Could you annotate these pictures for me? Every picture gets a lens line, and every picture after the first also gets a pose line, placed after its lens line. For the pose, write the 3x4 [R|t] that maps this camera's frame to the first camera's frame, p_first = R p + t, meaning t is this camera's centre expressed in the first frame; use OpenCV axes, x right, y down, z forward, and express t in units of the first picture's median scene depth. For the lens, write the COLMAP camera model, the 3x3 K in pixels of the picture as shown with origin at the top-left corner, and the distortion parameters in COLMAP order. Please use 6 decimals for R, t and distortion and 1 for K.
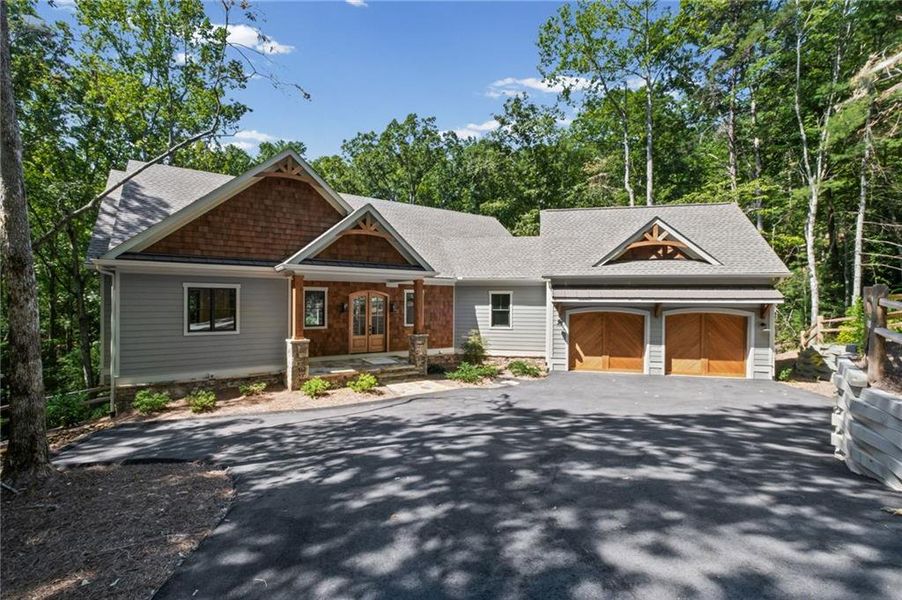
lens RADIAL K [[397.1, 0, 453.1], [0, 397.1, 300.8], [0, 0, 1]] dist [-0.000691, -0.001125]
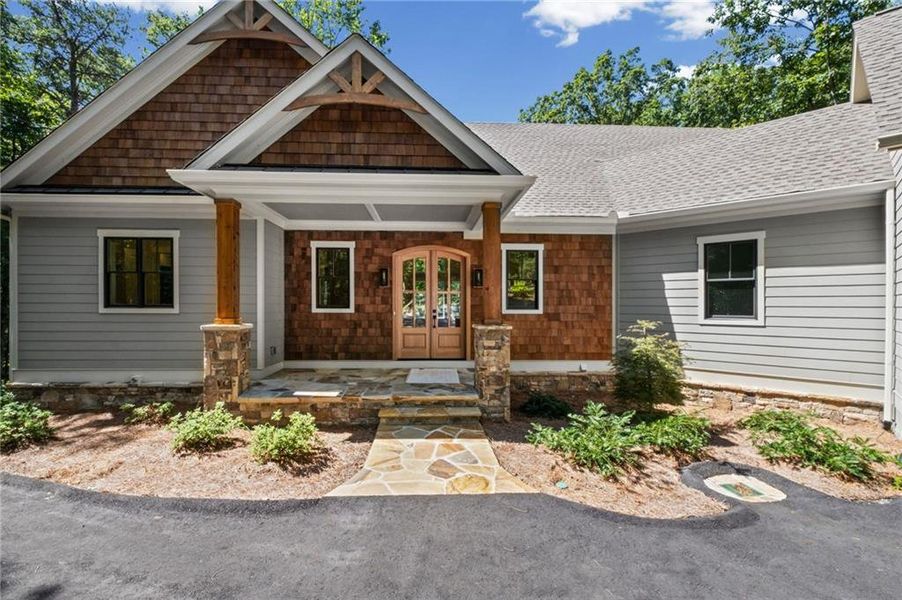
lens RADIAL K [[397.1, 0, 444.7], [0, 397.1, 304.4], [0, 0, 1]] dist [-0.000691, -0.001125]
pose [[0.851989, -0.004411, -0.523542, 0.098961], [0.002591, 0.999988, -0.004209, 0.060567], [0.523554, 0.002229, 0.851990, 0.577202]]
